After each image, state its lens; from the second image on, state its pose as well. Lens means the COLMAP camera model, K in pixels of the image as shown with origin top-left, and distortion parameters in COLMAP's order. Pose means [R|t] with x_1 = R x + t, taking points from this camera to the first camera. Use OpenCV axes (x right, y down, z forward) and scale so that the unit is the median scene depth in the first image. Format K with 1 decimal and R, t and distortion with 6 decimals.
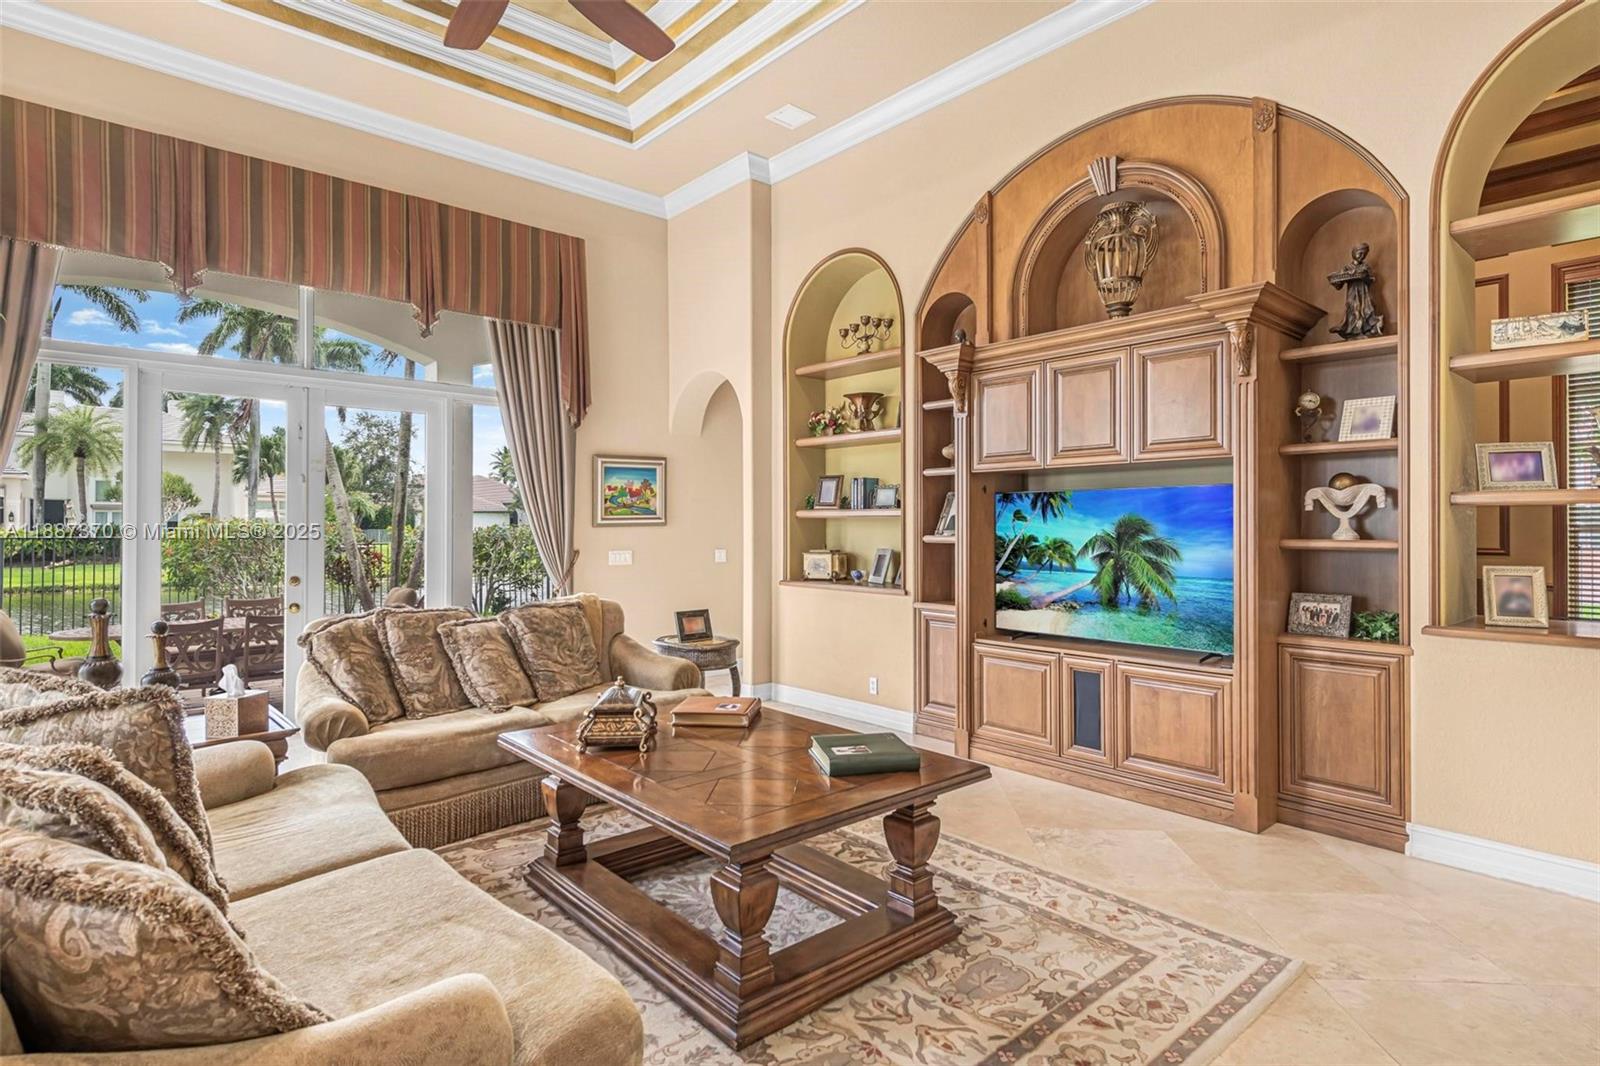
lens RADIAL K [[828.9, 0, 792.5], [0, 828.9, 527.9], [0, 0, 1]] dist [0.004914, -0.000130]
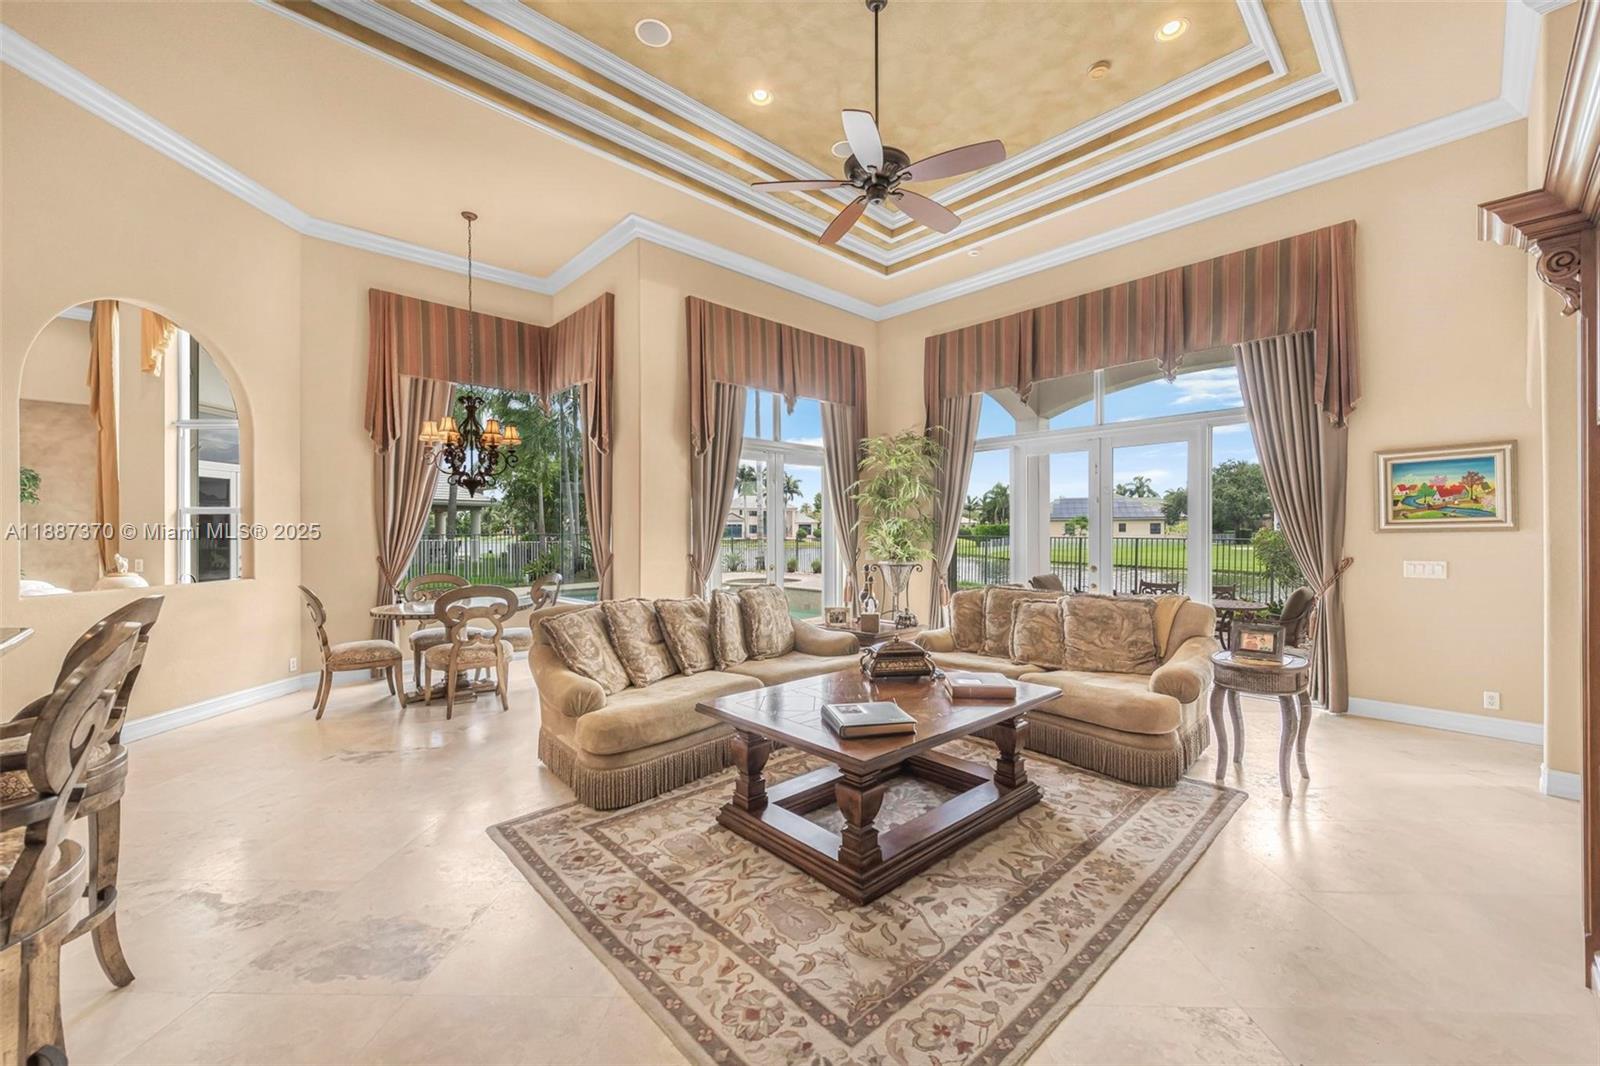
lens RADIAL K [[627.2, 0, 806.0], [0, 627.2, 532.5], [0, 0, 1]] dist [0.006465, -0.000005]
pose [[0.042141, -0.001856, -0.999110, 0.652794], [-0.001656, 0.999997, -0.001927, 0.001348], [0.999110, 0.001735, 0.042138, 0.567505]]
